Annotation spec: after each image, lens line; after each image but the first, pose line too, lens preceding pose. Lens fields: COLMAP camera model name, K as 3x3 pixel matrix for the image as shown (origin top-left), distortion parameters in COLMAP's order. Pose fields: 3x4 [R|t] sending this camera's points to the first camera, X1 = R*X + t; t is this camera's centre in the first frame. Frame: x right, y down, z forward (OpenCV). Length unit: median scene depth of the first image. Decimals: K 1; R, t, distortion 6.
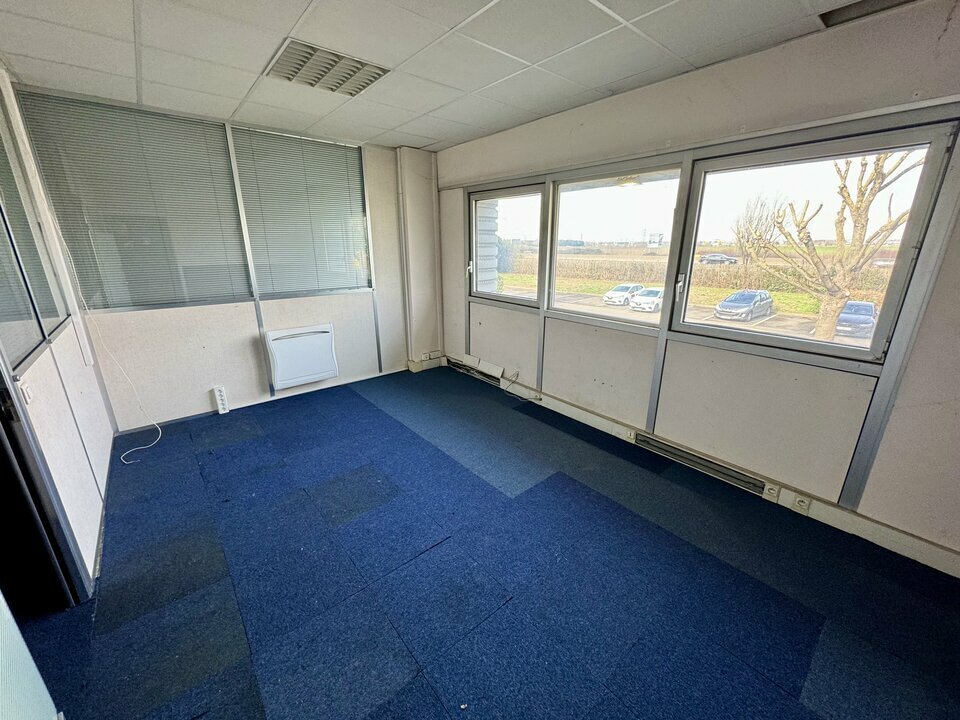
lens RADIAL K [[381.5, 0, 480.8], [0, 381.5, 359.0], [0, 0, 1]] dist [0.004194, 0.000619]
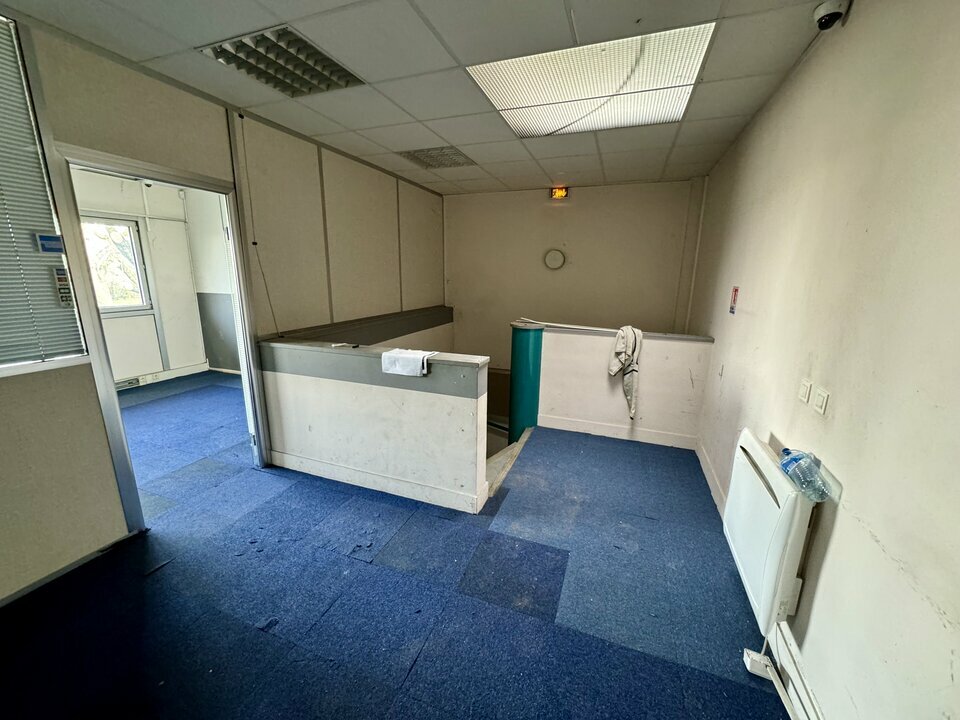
lens RADIAL K [[381.5, 0, 479.4], [0, 381.5, 360.0], [0, 0, 1]] dist [0.004194, 0.000619]
pose [[-0.485571, -0.200945, 0.850789, -2.222291], [0.242724, 0.903967, 0.352035, -0.047006], [-0.839825, 0.377445, -0.390166, 0.279802]]
